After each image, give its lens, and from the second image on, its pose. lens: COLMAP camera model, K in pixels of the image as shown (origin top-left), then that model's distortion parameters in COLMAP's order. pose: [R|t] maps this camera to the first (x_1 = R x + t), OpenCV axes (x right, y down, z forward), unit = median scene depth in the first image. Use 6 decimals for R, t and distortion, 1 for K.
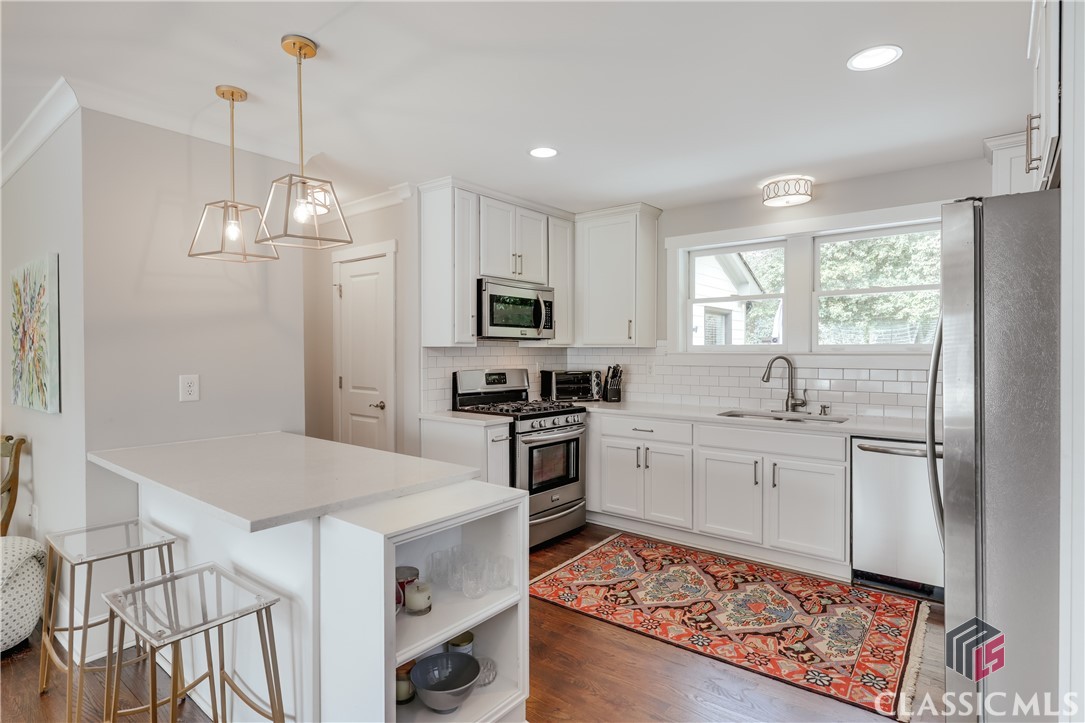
lens RADIAL K [[560.2, 0, 551.8], [0, 560.2, 356.4], [0, 0, 1]] dist [0.002906, 0.000314]
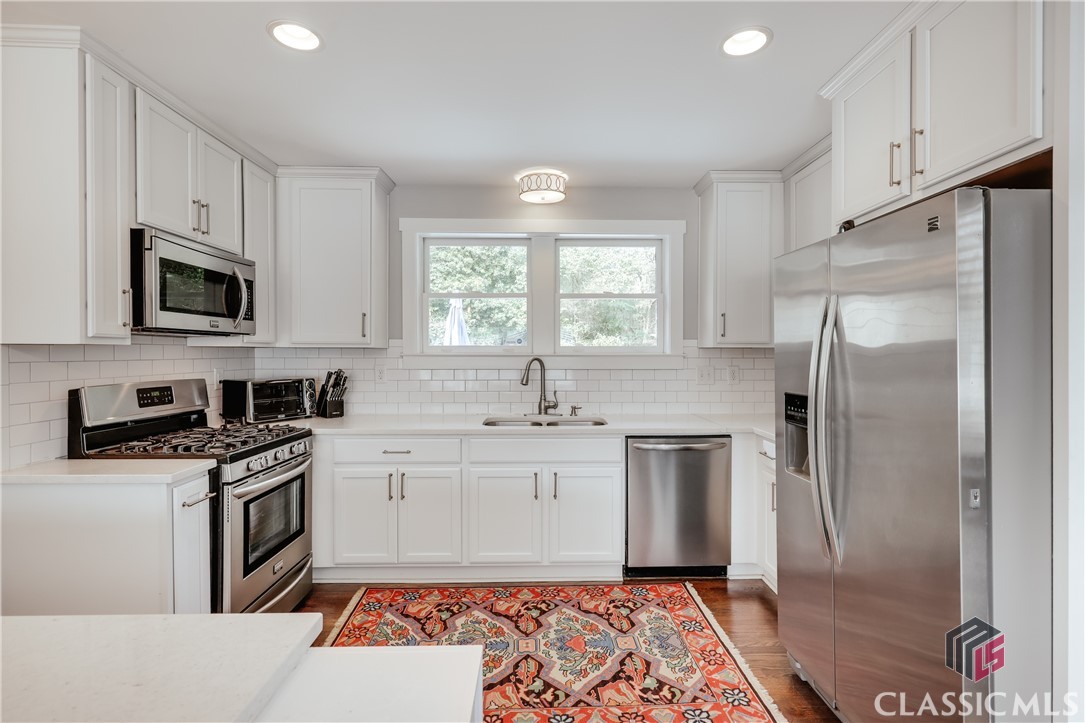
lens RADIAL K [[510.7, 0, 543.0], [0, 510.7, 358.0], [0, 0, 1]] dist [-0.004344, 0.002504]
pose [[0.775783, -0.006669, 0.630964, -0.137341], [0.005530, 0.999978, 0.003771, -0.003158], [-0.630975, 0.000564, 0.775803, 0.321289]]
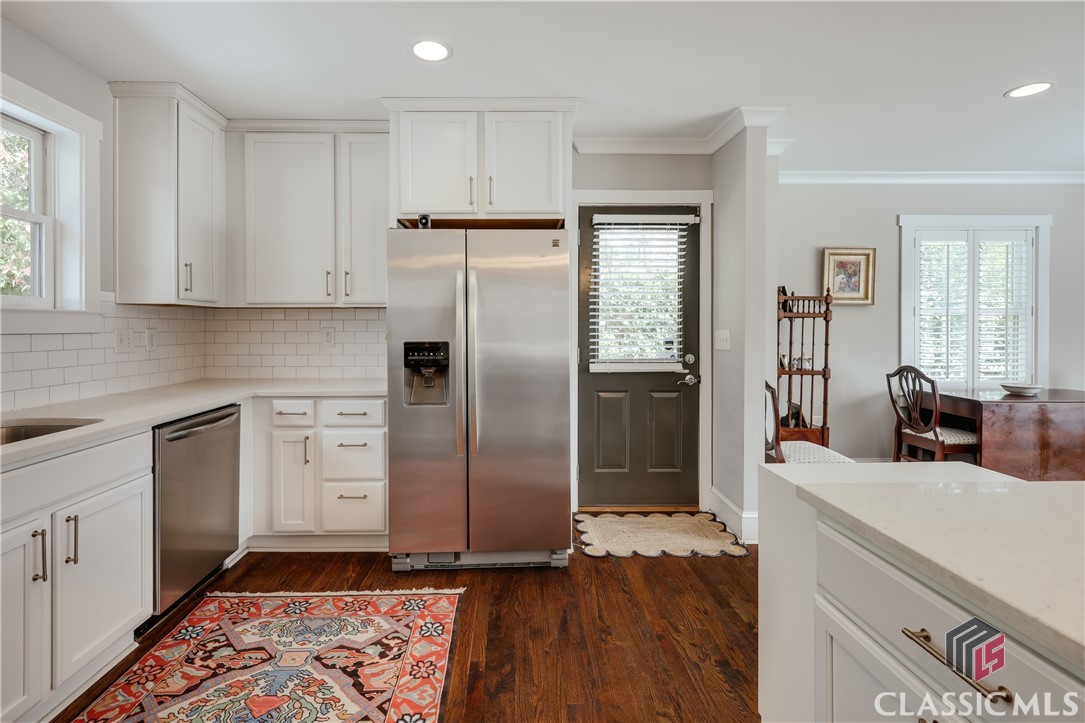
lens RADIAL K [[510.7, 0, 522.0], [0, 510.7, 328.1], [0, 0, 1]] dist [-0.004344, 0.002504]
pose [[-0.633539, 0.001413, 0.773709, -0.203618], [0.010268, 0.999926, 0.006582, 0.018129], [-0.773642, 0.012114, -0.633507, 0.882396]]
